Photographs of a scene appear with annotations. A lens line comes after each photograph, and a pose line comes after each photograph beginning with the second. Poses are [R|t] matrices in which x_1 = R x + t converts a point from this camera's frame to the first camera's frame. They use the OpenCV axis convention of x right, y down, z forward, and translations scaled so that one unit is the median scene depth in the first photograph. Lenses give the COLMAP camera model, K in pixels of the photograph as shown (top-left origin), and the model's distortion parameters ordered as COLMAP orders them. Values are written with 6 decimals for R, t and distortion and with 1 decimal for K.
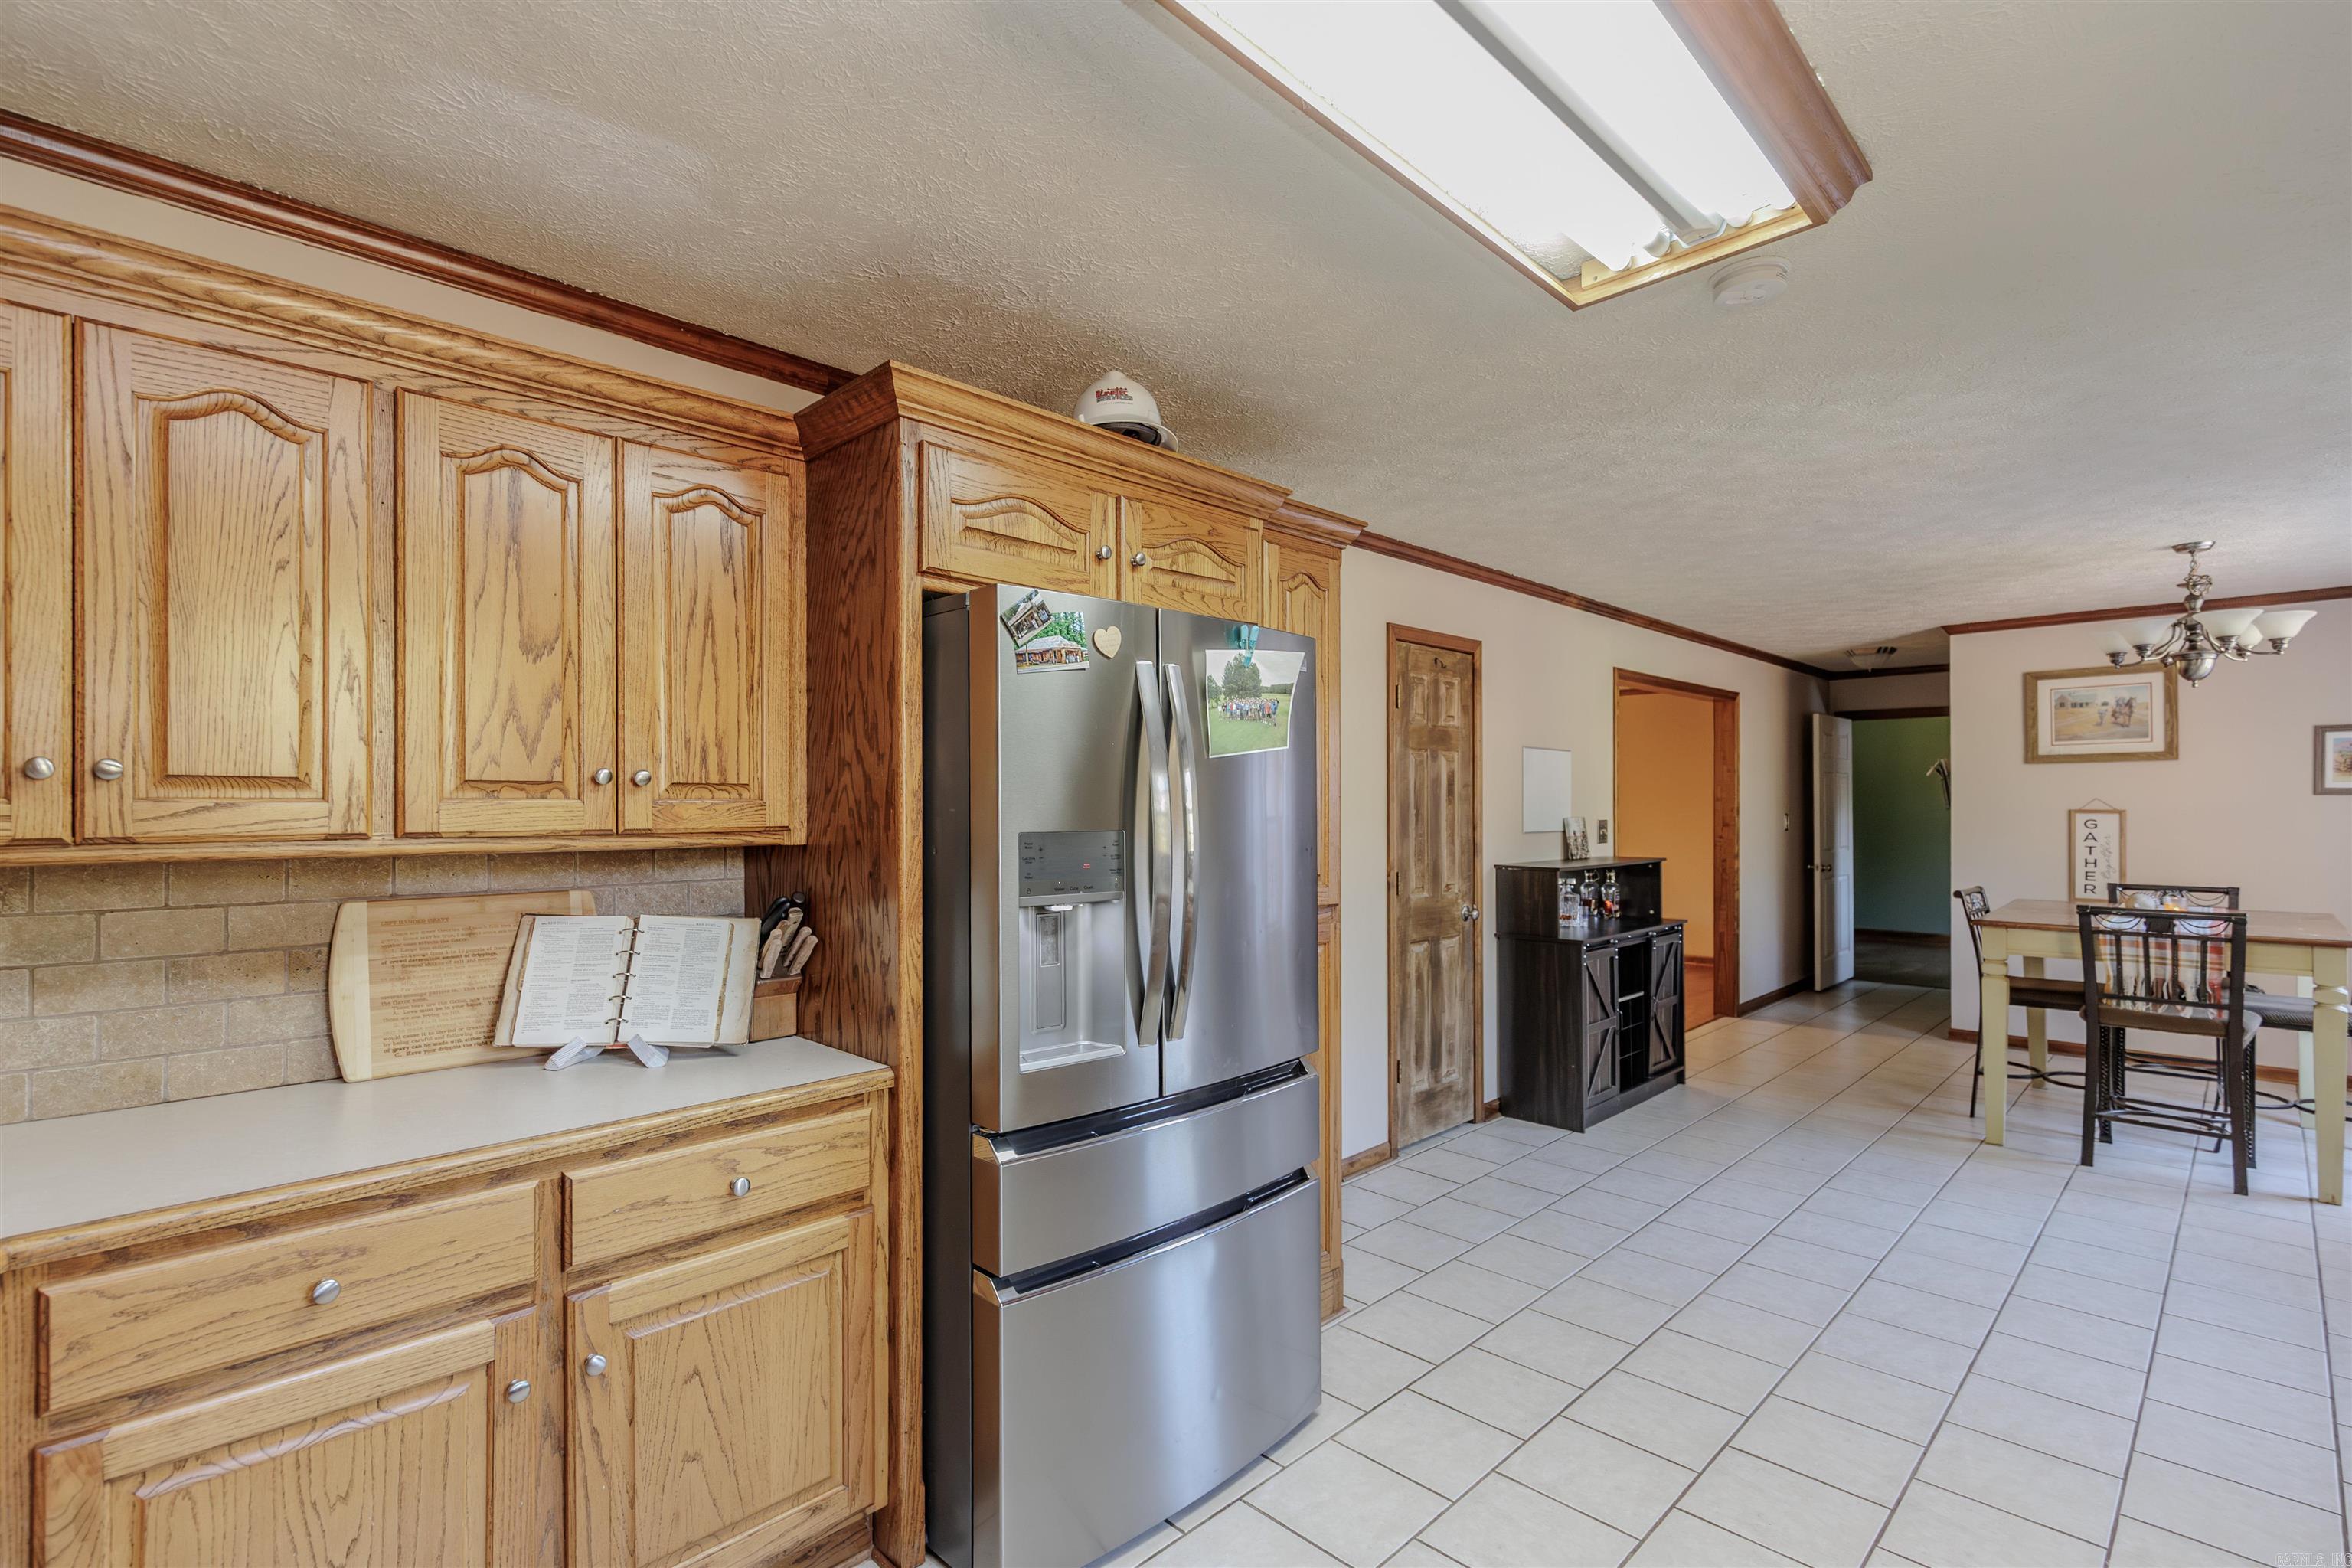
lens RADIAL K [[1079.9, 0, 1116.7], [0, 1079.9, 800.6], [0, 0, 1]] dist [-0.000327, -0.000040]
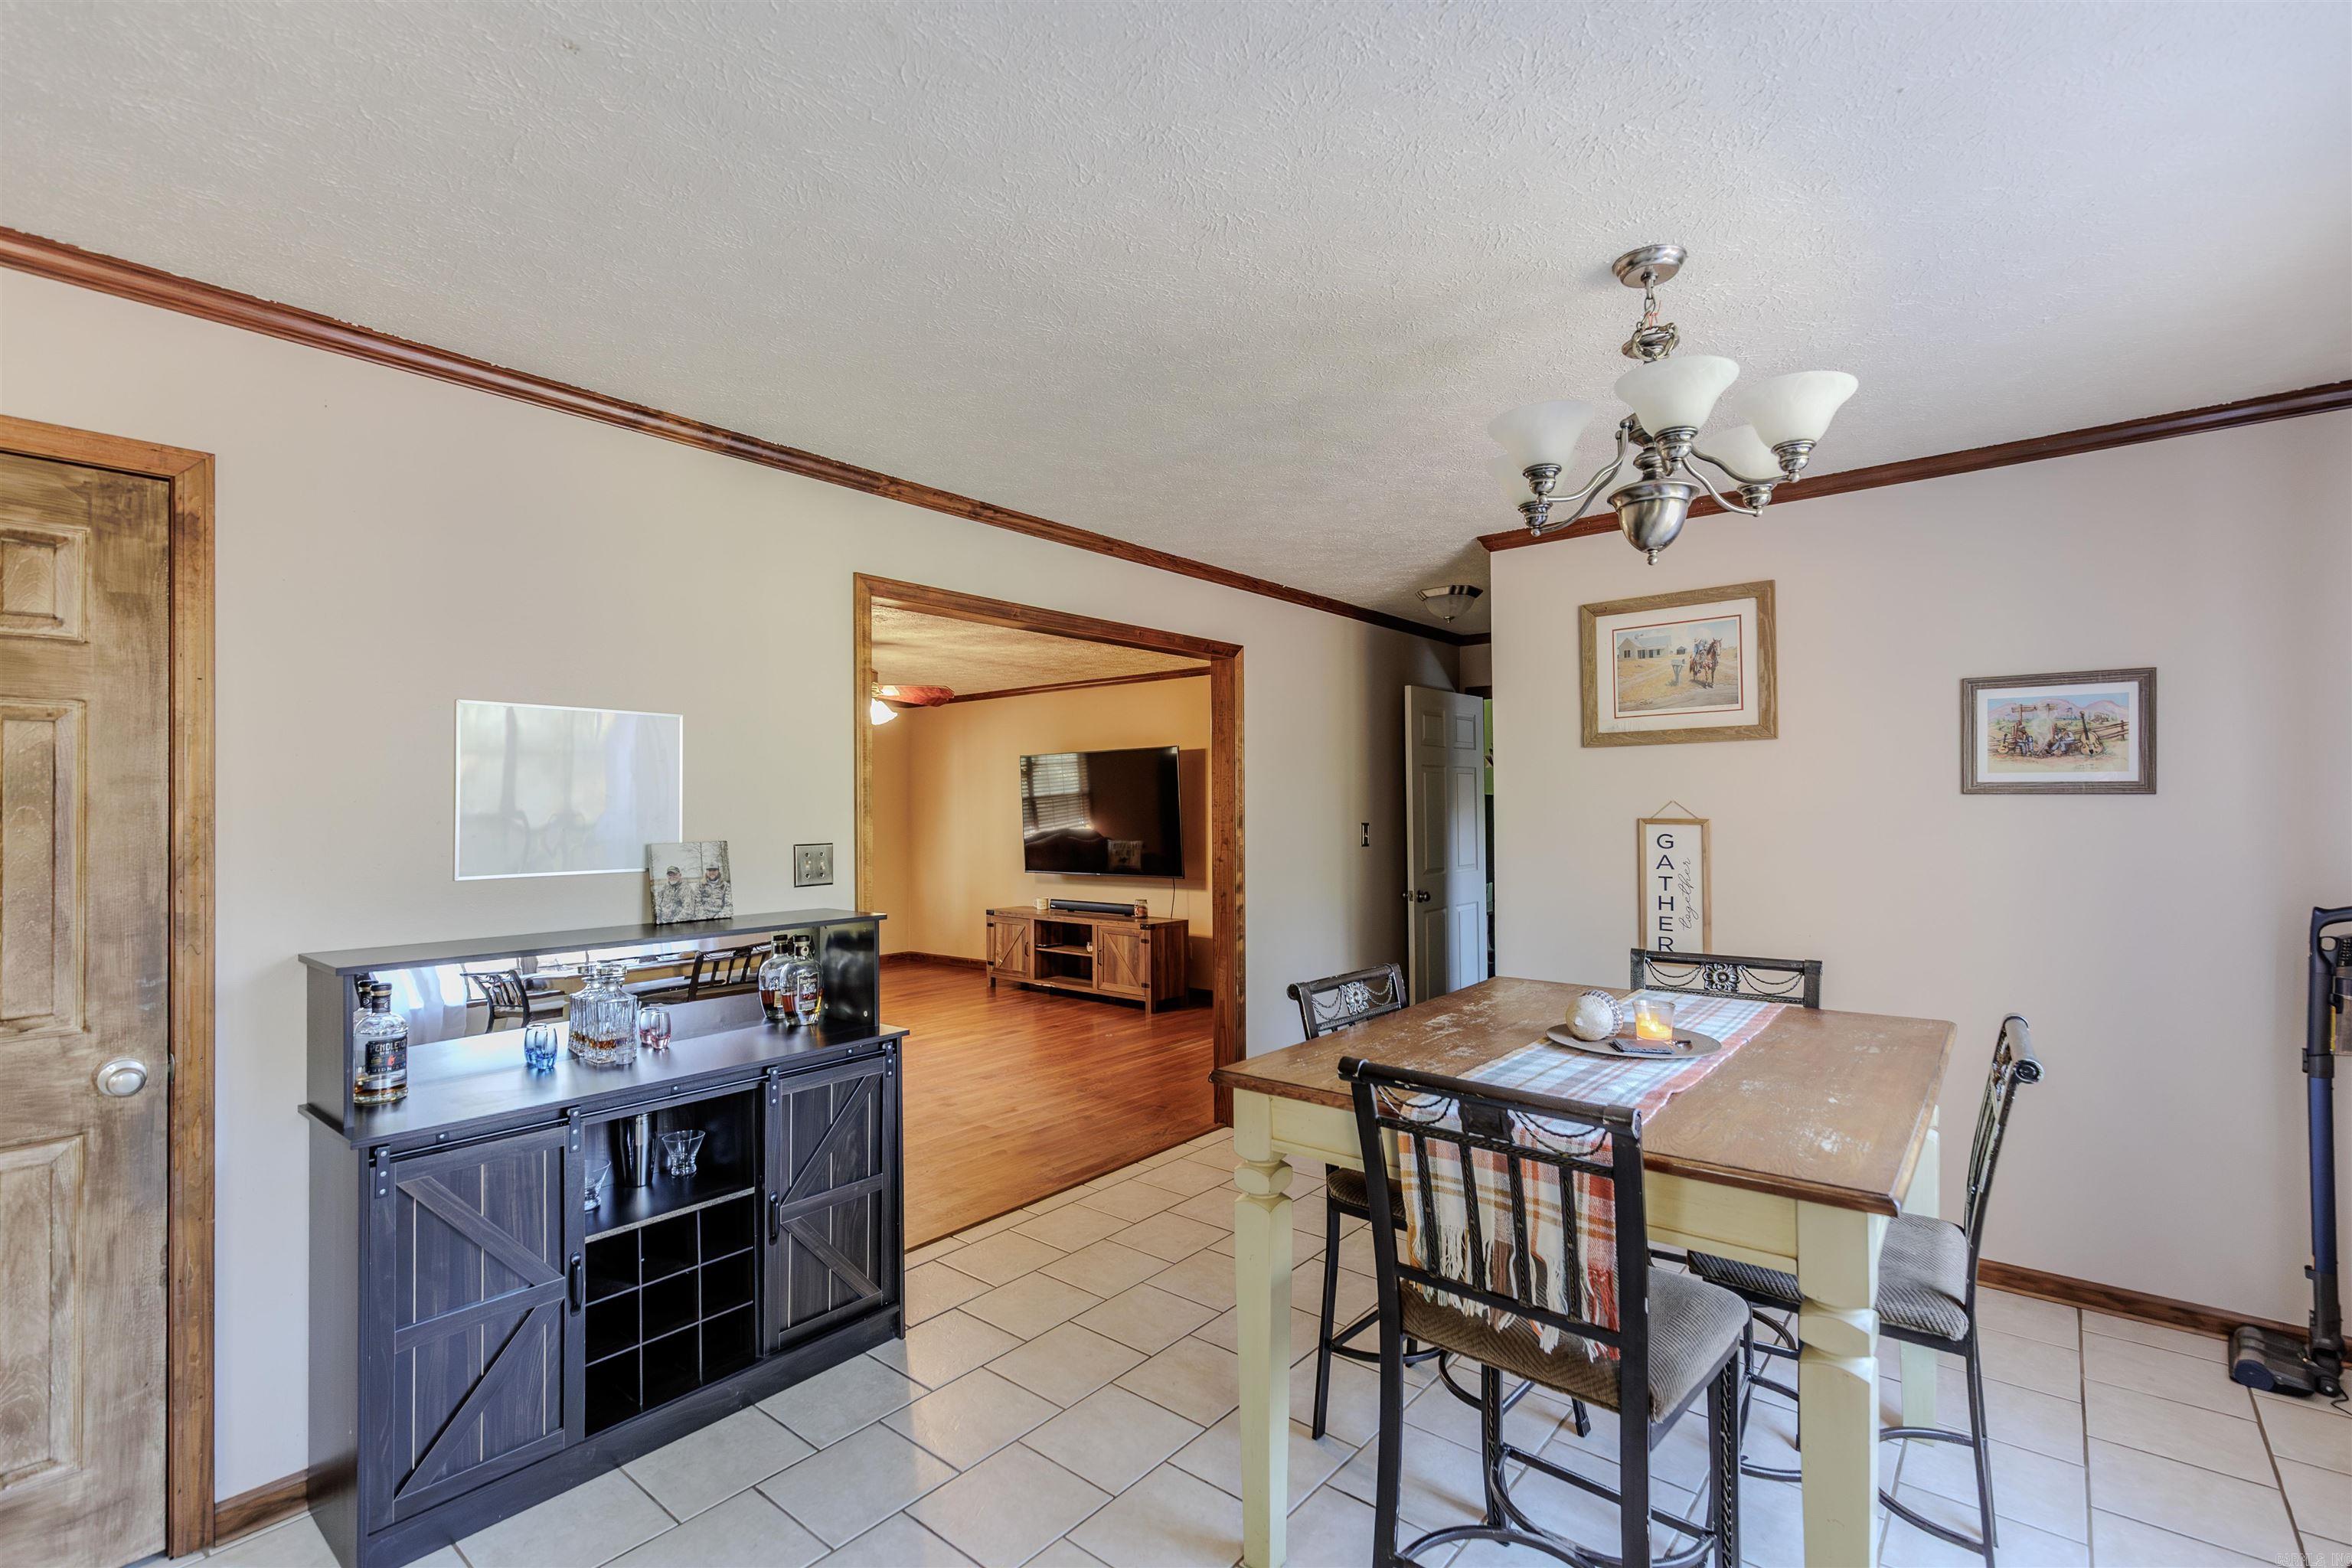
lens RADIAL K [[1051.8, 0, 1172.9], [0, 1051.8, 796.6], [0, 0, 1]] dist [0.003167, 0.000323]
pose [[0.993177, -0.004206, 0.116545, 0.987144], [0.004960, 0.999969, -0.006178, -0.003988], [-0.116515, 0.006714, 0.993166, 0.764560]]
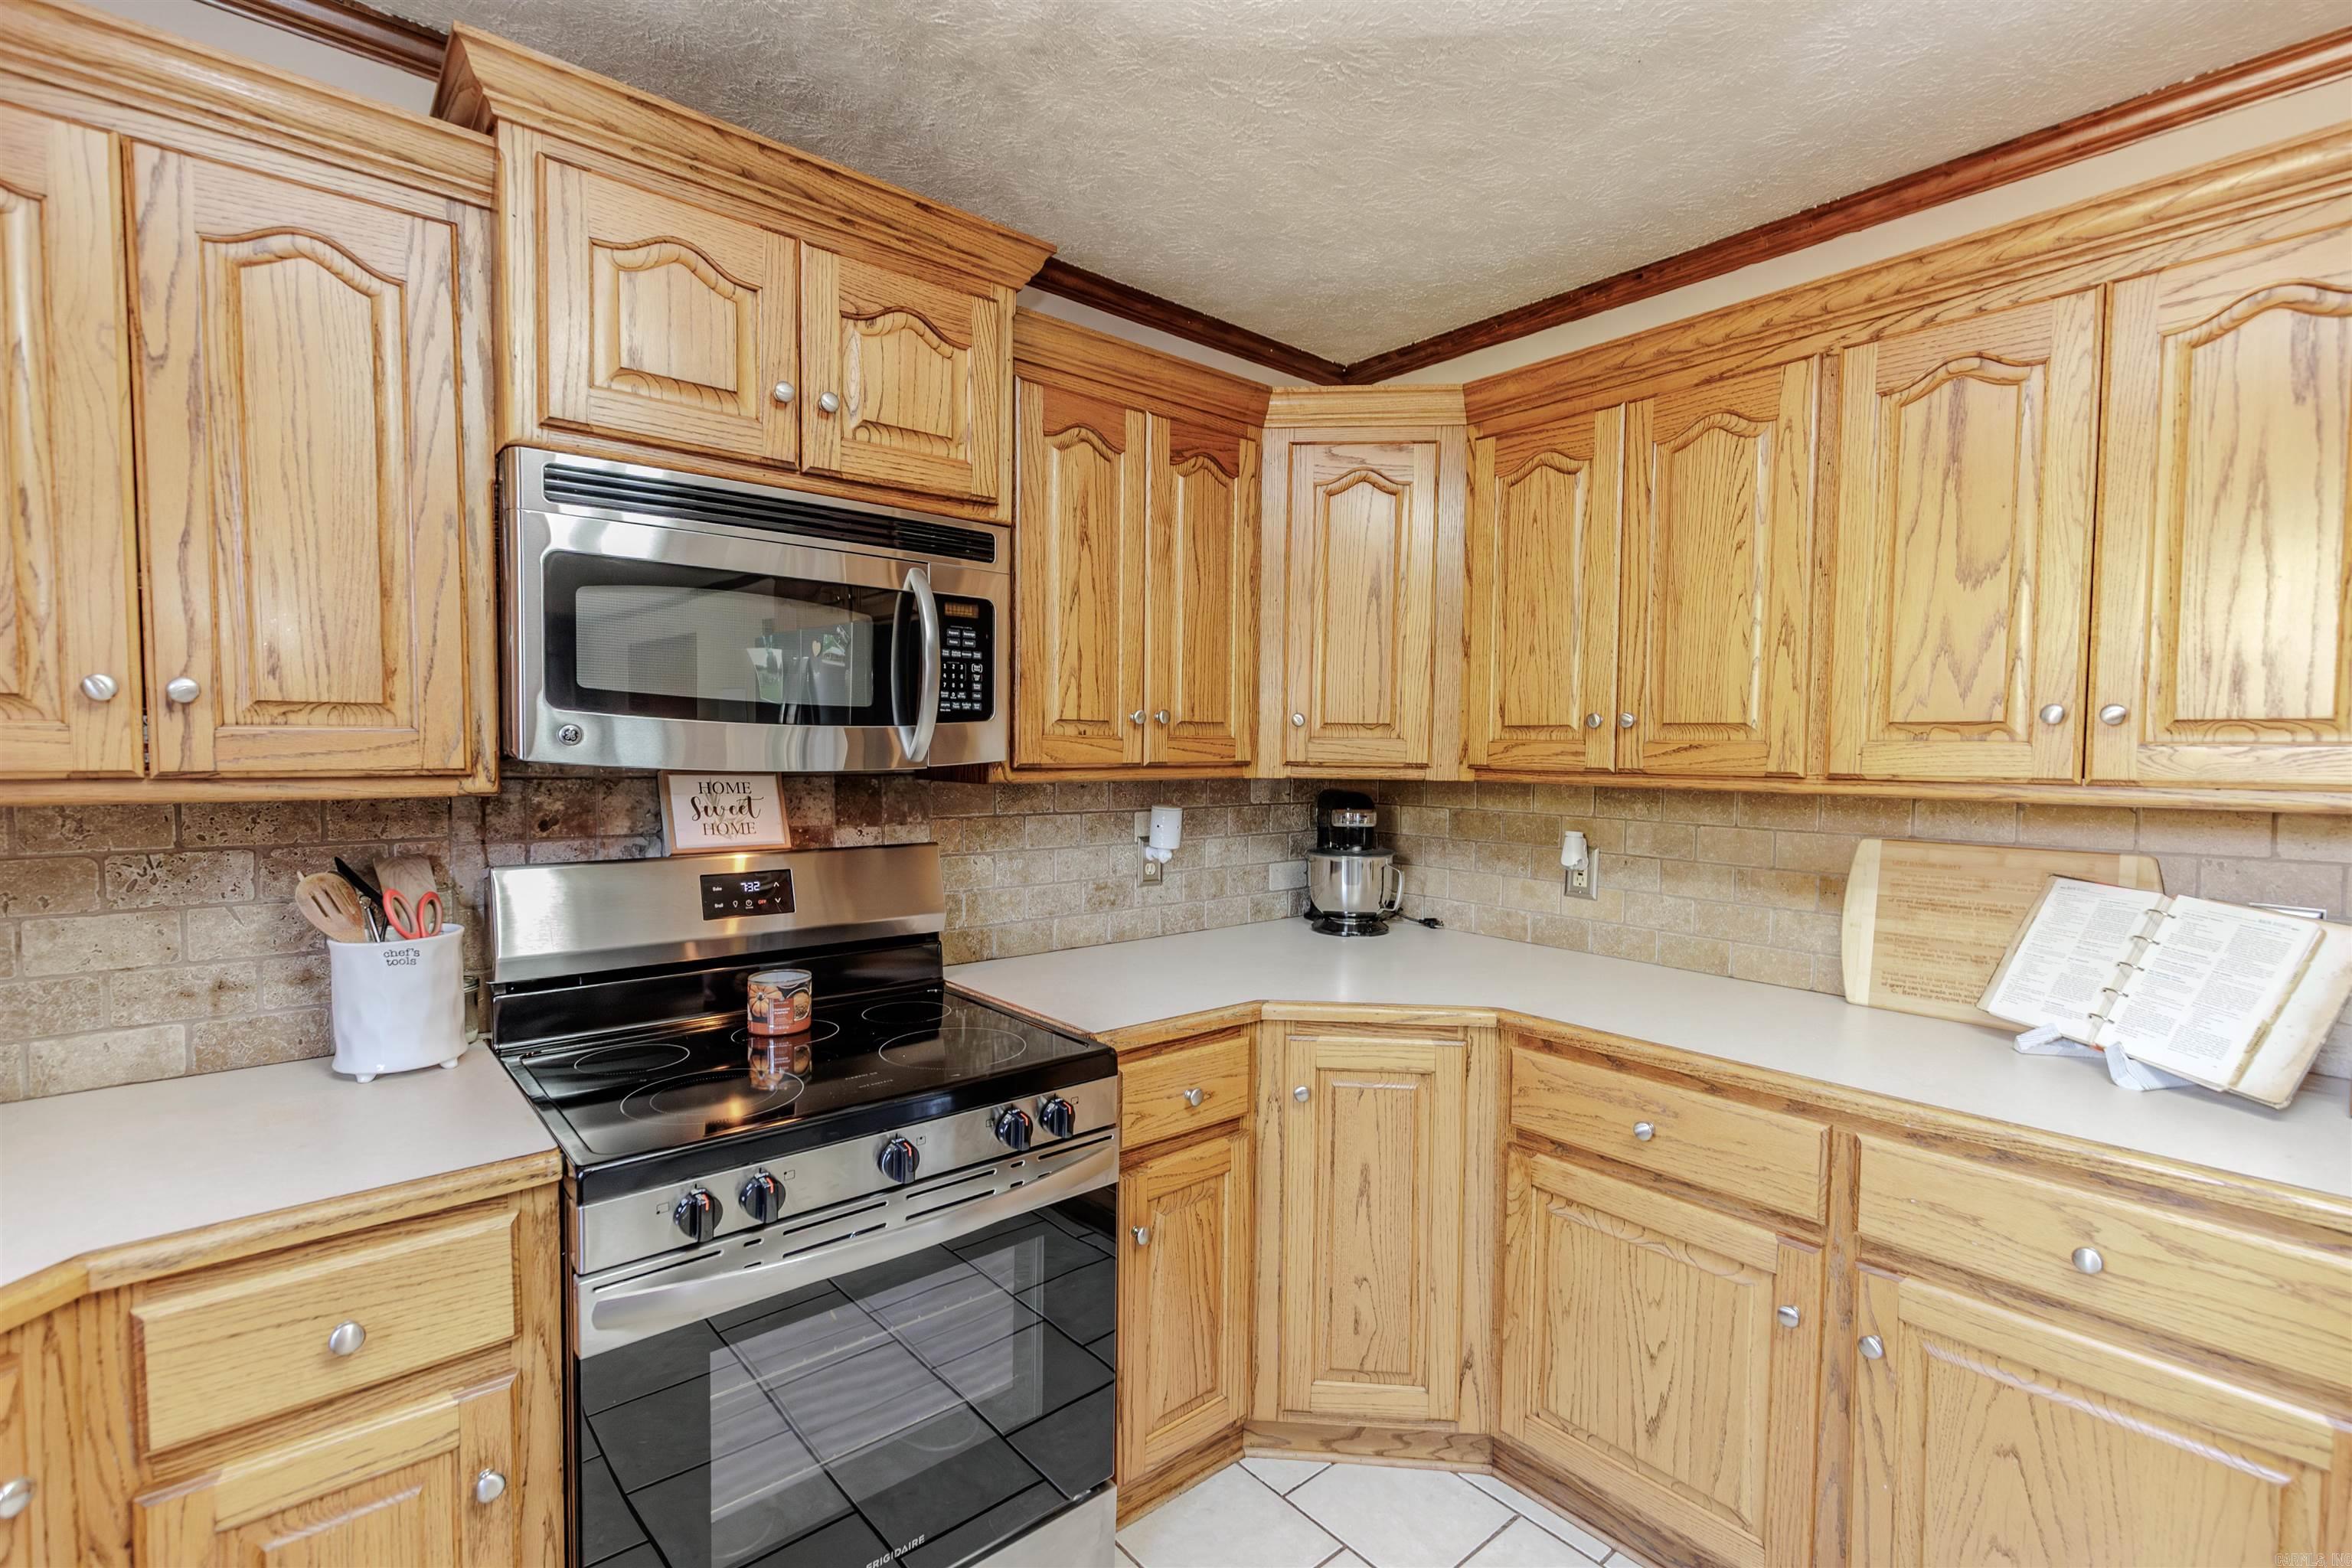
lens RADIAL K [[1054.3, 0, 1170.3], [0, 1054.3, 788.4], [0, 0, 1]] dist [0.003508, 0.000300]
pose [[-0.053132, 0.044384, -0.997601, 0.218760], [-0.004318, 0.998992, 0.044676, 0.000641], [0.998578, 0.006681, -0.052887, 0.218393]]
